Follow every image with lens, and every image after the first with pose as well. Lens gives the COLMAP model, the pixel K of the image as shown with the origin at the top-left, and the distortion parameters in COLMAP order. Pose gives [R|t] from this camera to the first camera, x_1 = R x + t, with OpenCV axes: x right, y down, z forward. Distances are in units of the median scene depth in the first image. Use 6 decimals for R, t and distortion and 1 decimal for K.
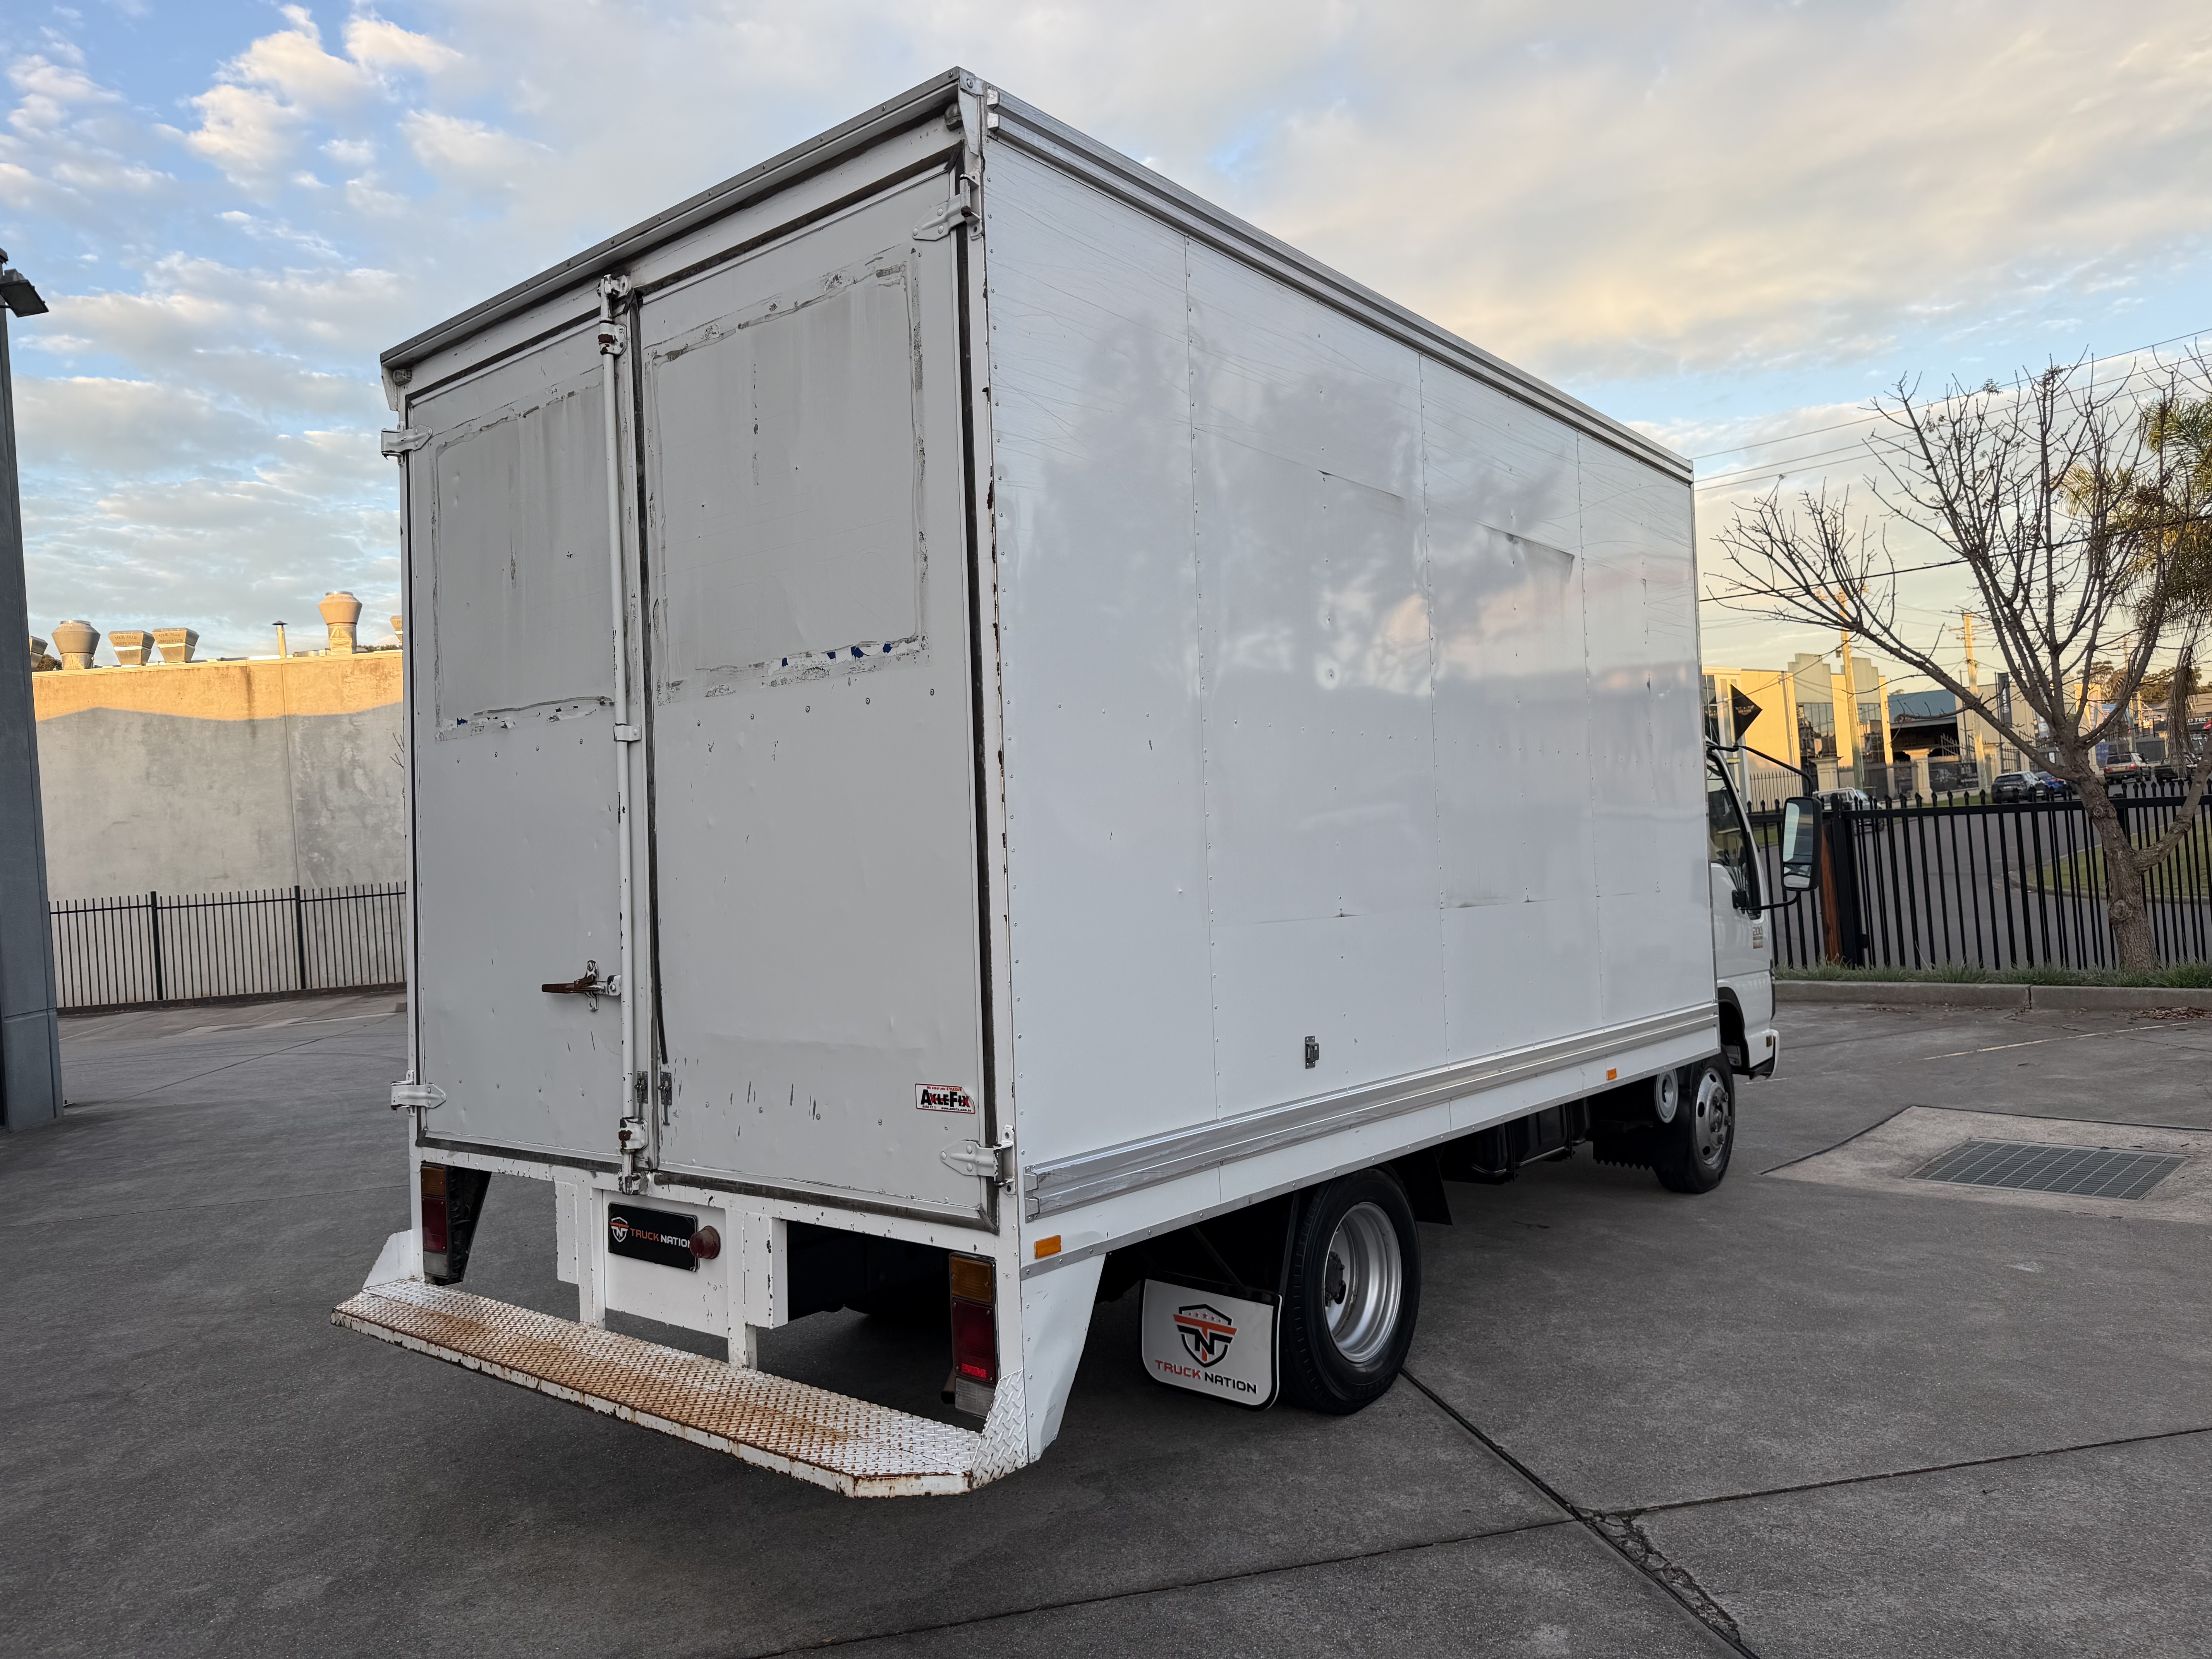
lens RADIAL K [[1558.5, 0, 1106.0], [0, 1558.5, 829.5], [0, 0, 1]] dist [0.001970, -0.003776]
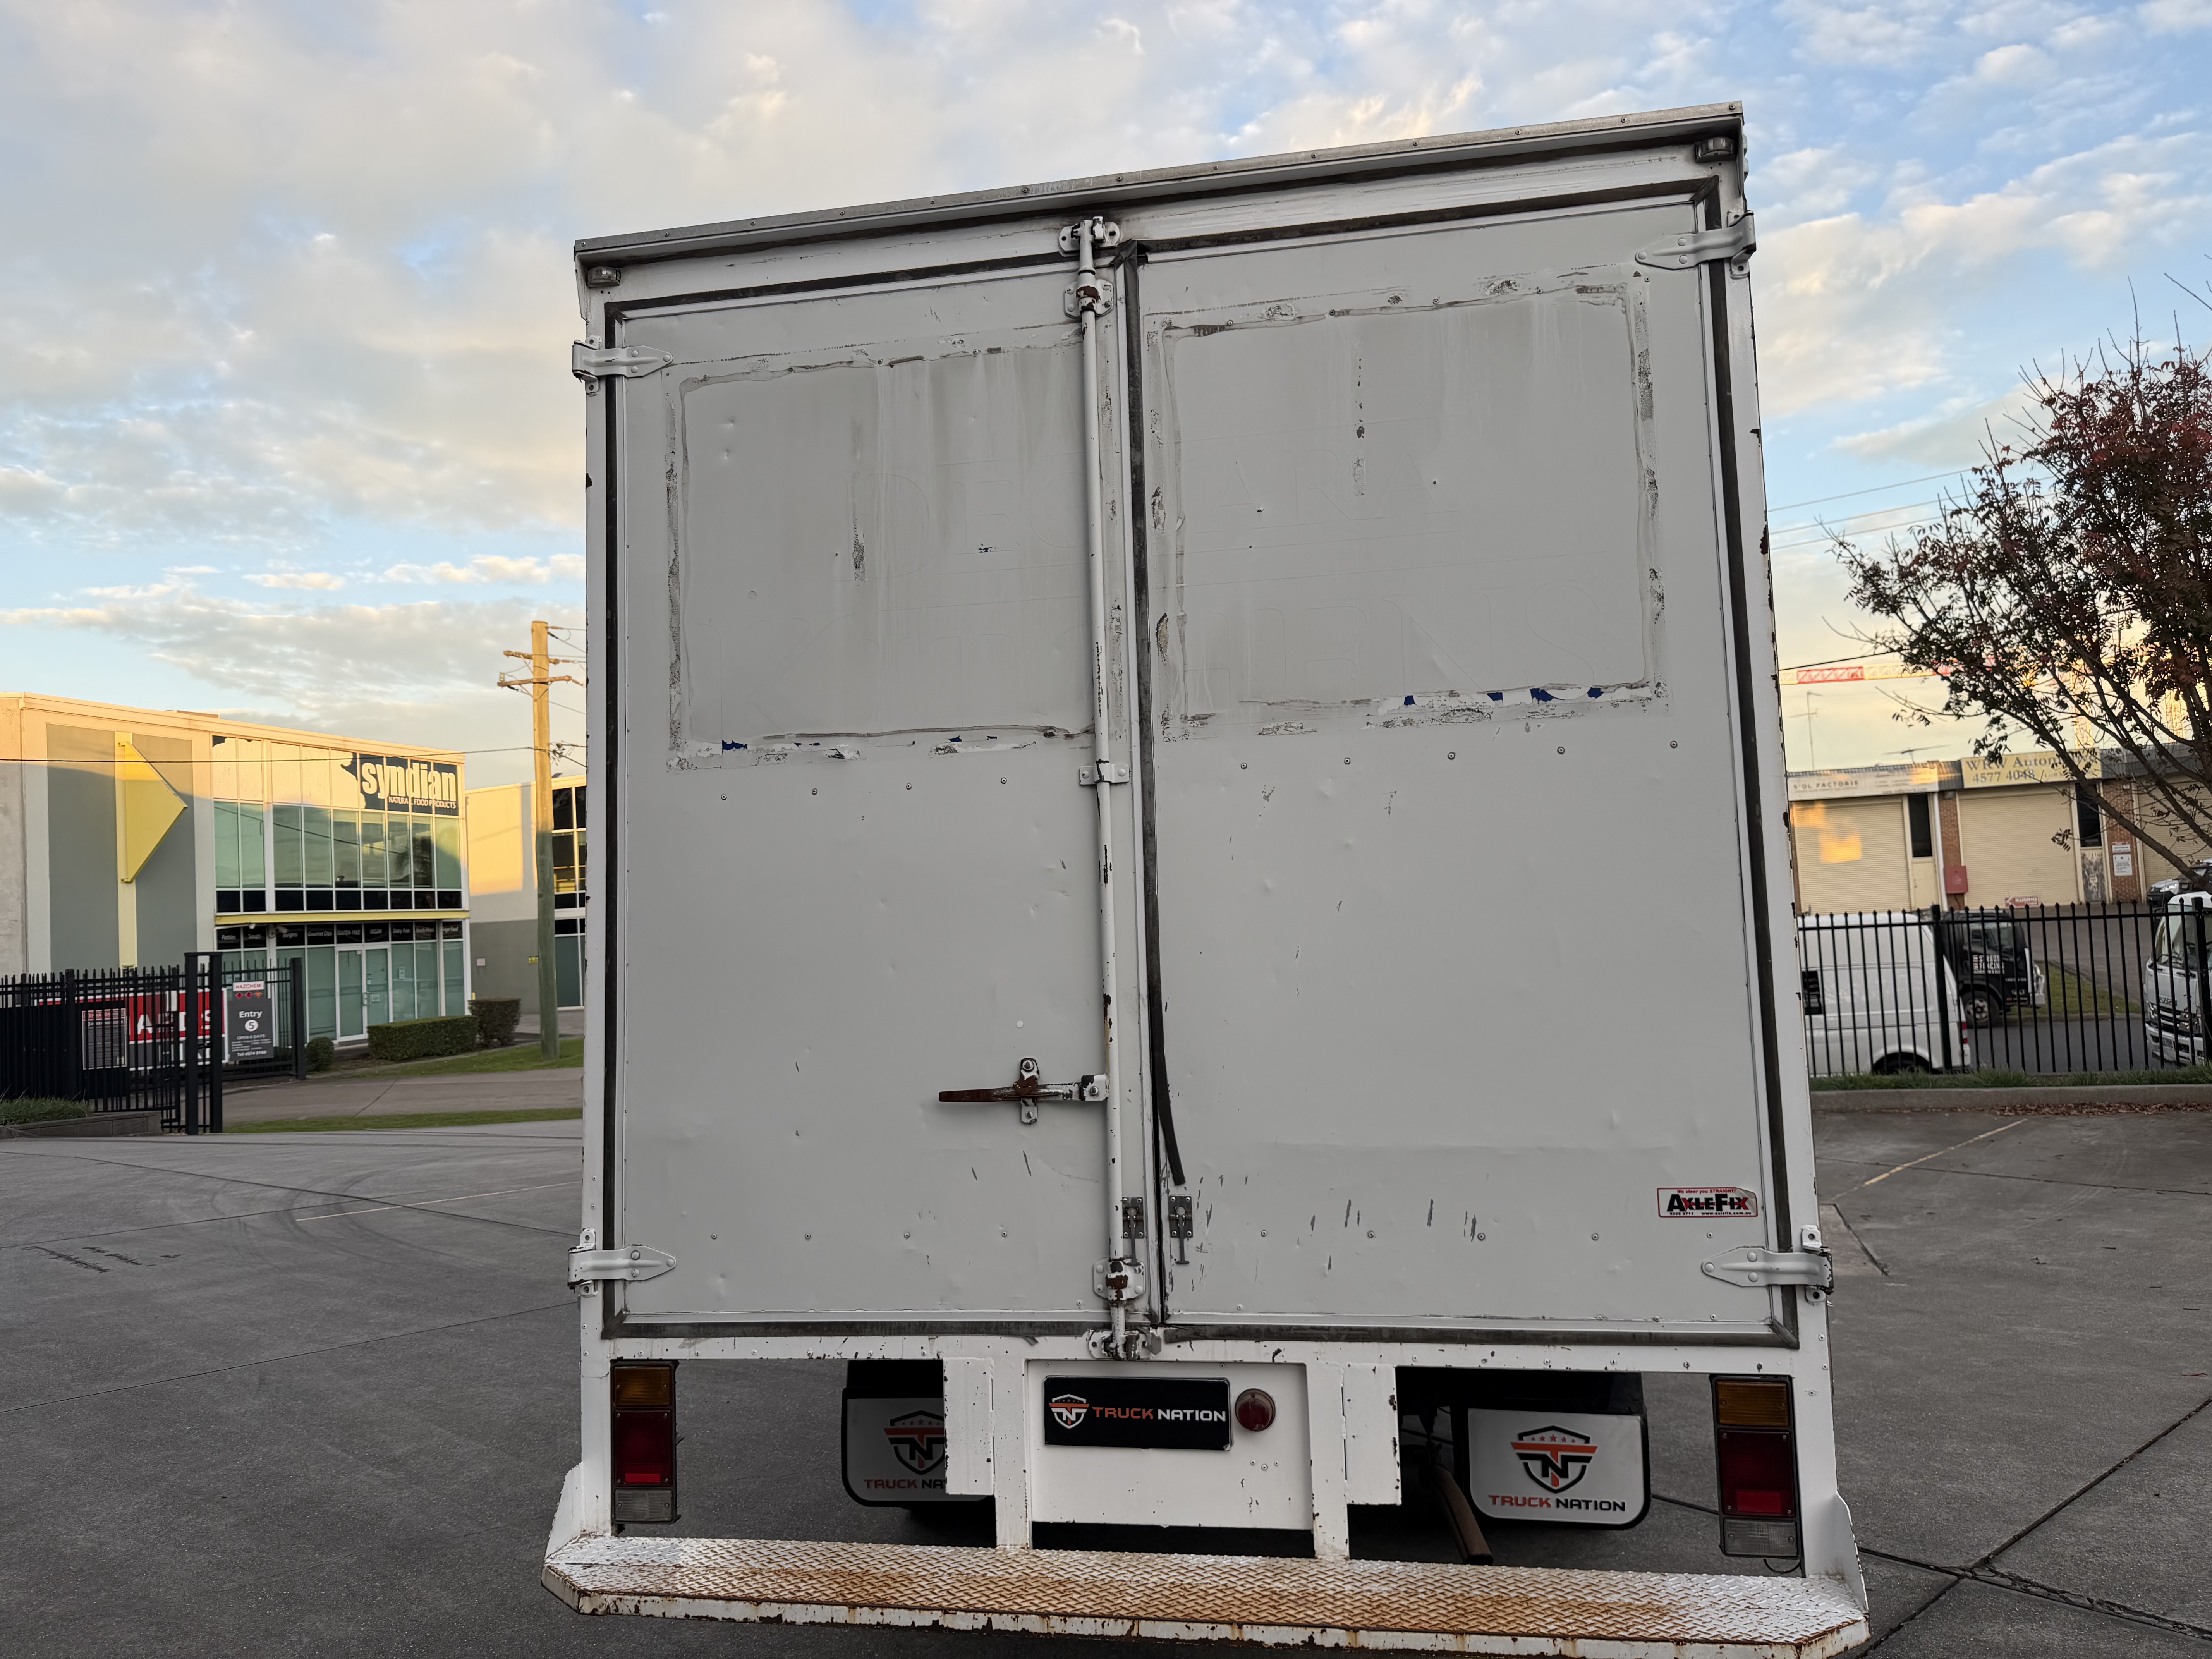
lens RADIAL K [[1555.9, 0, 1085.5], [0, 1555.9, 836.5], [0, 0, 1]] dist [0.036030, -0.062767]
pose [[0.877462, 0.057088, 0.476237, -0.659148], [-0.016069, 0.995833, -0.089766, 0.041011], [-0.479377, 0.071114, 0.874723, 0.287651]]
